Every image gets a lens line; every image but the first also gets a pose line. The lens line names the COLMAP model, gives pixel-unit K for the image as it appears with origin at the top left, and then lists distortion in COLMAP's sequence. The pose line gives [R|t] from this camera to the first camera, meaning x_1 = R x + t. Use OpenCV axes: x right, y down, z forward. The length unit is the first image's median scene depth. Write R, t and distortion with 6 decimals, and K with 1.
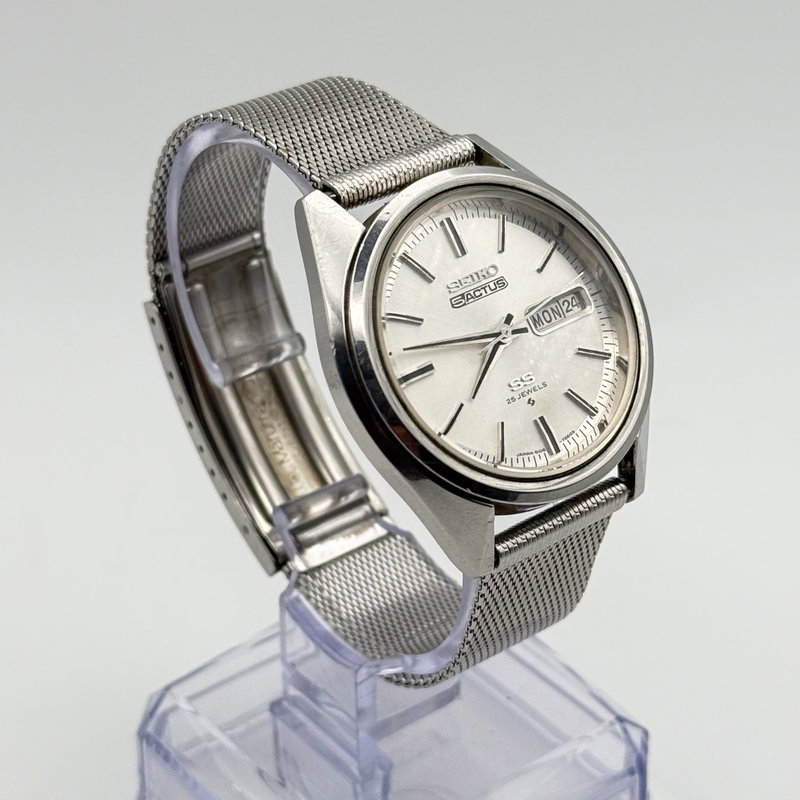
lens RADIAL K [[2433.5, 0, 400.0], [0, 2433.5, 400.0], [0, 0, 1]] dist [-0.107624, 3.718693]
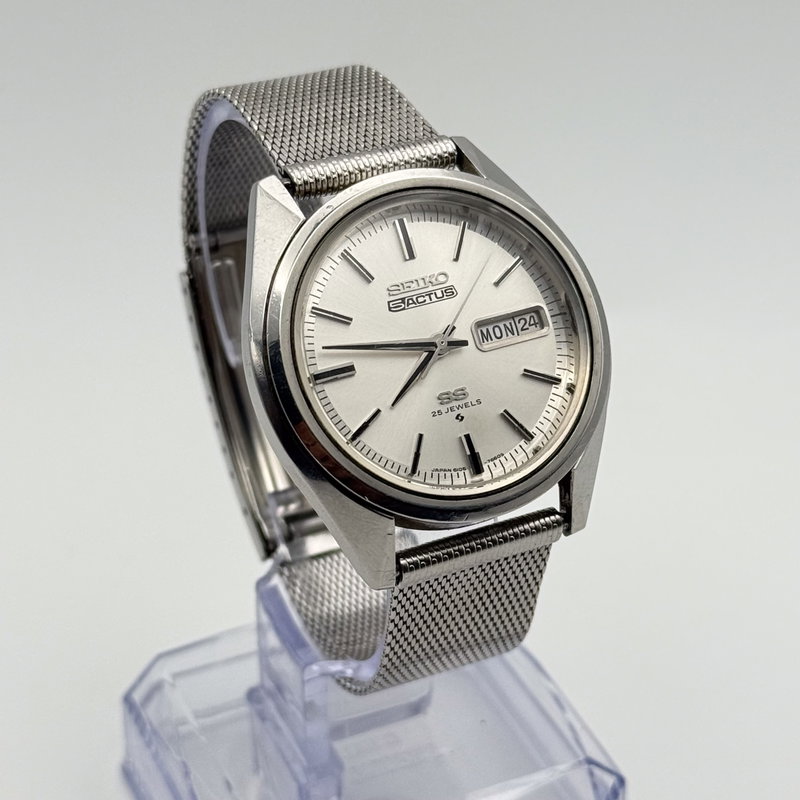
lens RADIAL K [[2433.5, 0, 400.0], [0, 2433.5, 400.0], [0, 0, 1]] dist [-0.107624, 3.718693]
pose [[0.968779, 0.128629, -0.211947, 0.229832], [-0.127887, 0.991638, 0.017268, -0.019418], [0.212396, 0.010376, 0.977129, 0.050846]]
